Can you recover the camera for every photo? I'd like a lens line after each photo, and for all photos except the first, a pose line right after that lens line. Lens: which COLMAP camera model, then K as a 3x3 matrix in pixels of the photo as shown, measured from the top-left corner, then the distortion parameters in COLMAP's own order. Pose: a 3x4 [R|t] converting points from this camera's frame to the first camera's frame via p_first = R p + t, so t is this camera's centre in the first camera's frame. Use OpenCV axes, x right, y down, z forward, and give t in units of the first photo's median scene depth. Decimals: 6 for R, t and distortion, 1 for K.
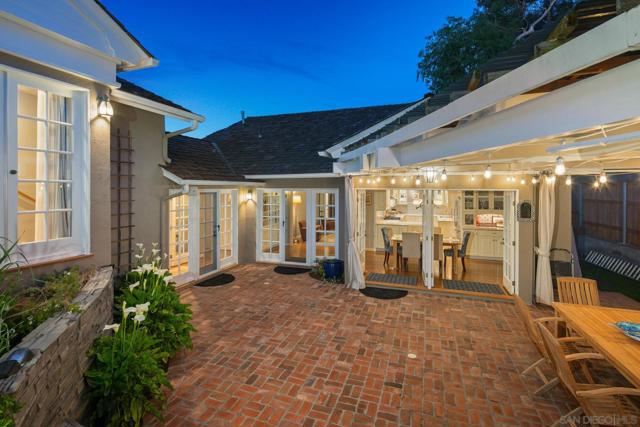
lens RADIAL K [[310.4, 0, 317.6], [0, 310.4, 192.6], [0, 0, 1]] dist [0.003223, -0.001493]
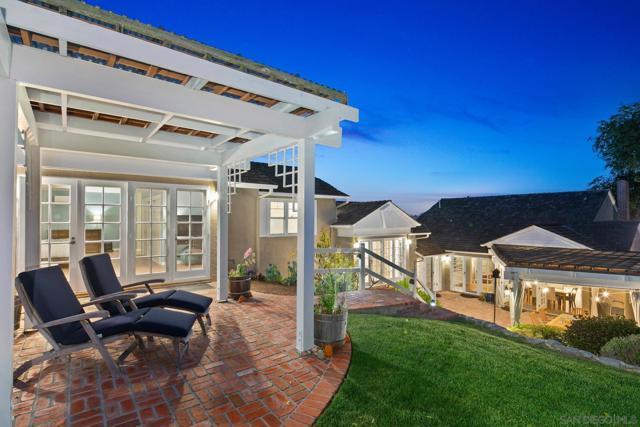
lens RADIAL K [[310.4, 0, 321.5], [0, 310.4, 215.4], [0, 0, 1]] dist [0.003223, -0.001493]
pose [[0.848713, -0.007655, -0.528798, 0.258556], [-0.001183, 0.999865, -0.016372, -0.363265], [0.528852, 0.014521, 0.848590, -1.846293]]
